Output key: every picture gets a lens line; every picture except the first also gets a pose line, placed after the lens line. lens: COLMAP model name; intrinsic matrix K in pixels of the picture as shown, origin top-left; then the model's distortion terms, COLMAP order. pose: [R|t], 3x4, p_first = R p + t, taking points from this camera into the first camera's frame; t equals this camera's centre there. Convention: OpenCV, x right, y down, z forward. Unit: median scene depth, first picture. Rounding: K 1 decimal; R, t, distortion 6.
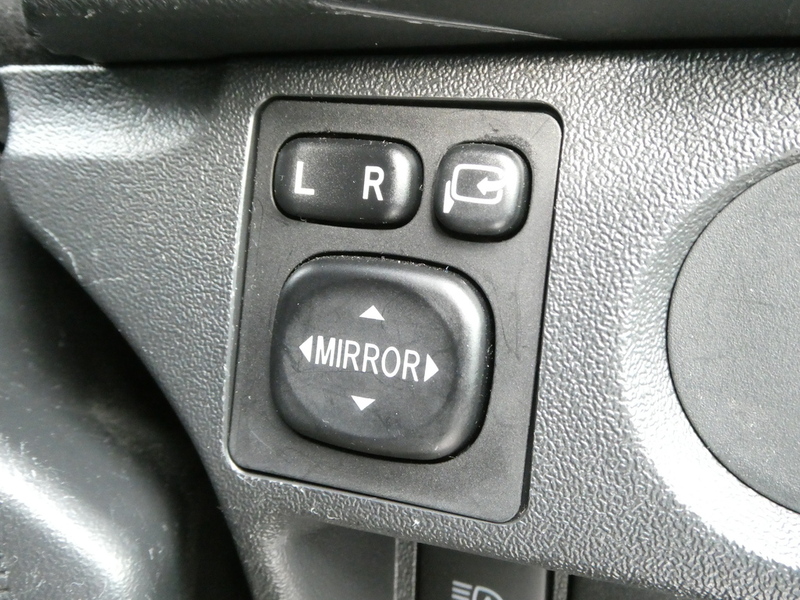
lens RADIAL K [[813.2, 0, 399.4], [0, 813.2, 300.0], [0, 0, 1]] dist [-0.043706, 0.000000]
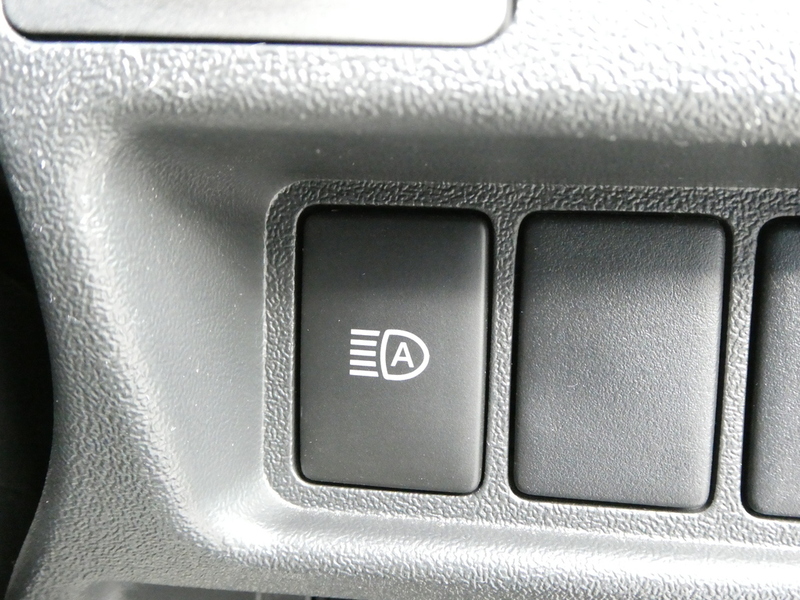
lens RADIAL K [[813.2, 0, 400.2], [0, 813.2, 299.6], [0, 0, 1]] dist [-0.043706, 0.000000]
pose [[0.967693, -0.035128, 0.249672, -0.083398], [0.051413, 0.996933, -0.059005, 0.452014], [-0.246834, 0.069936, 0.966531, 0.380383]]
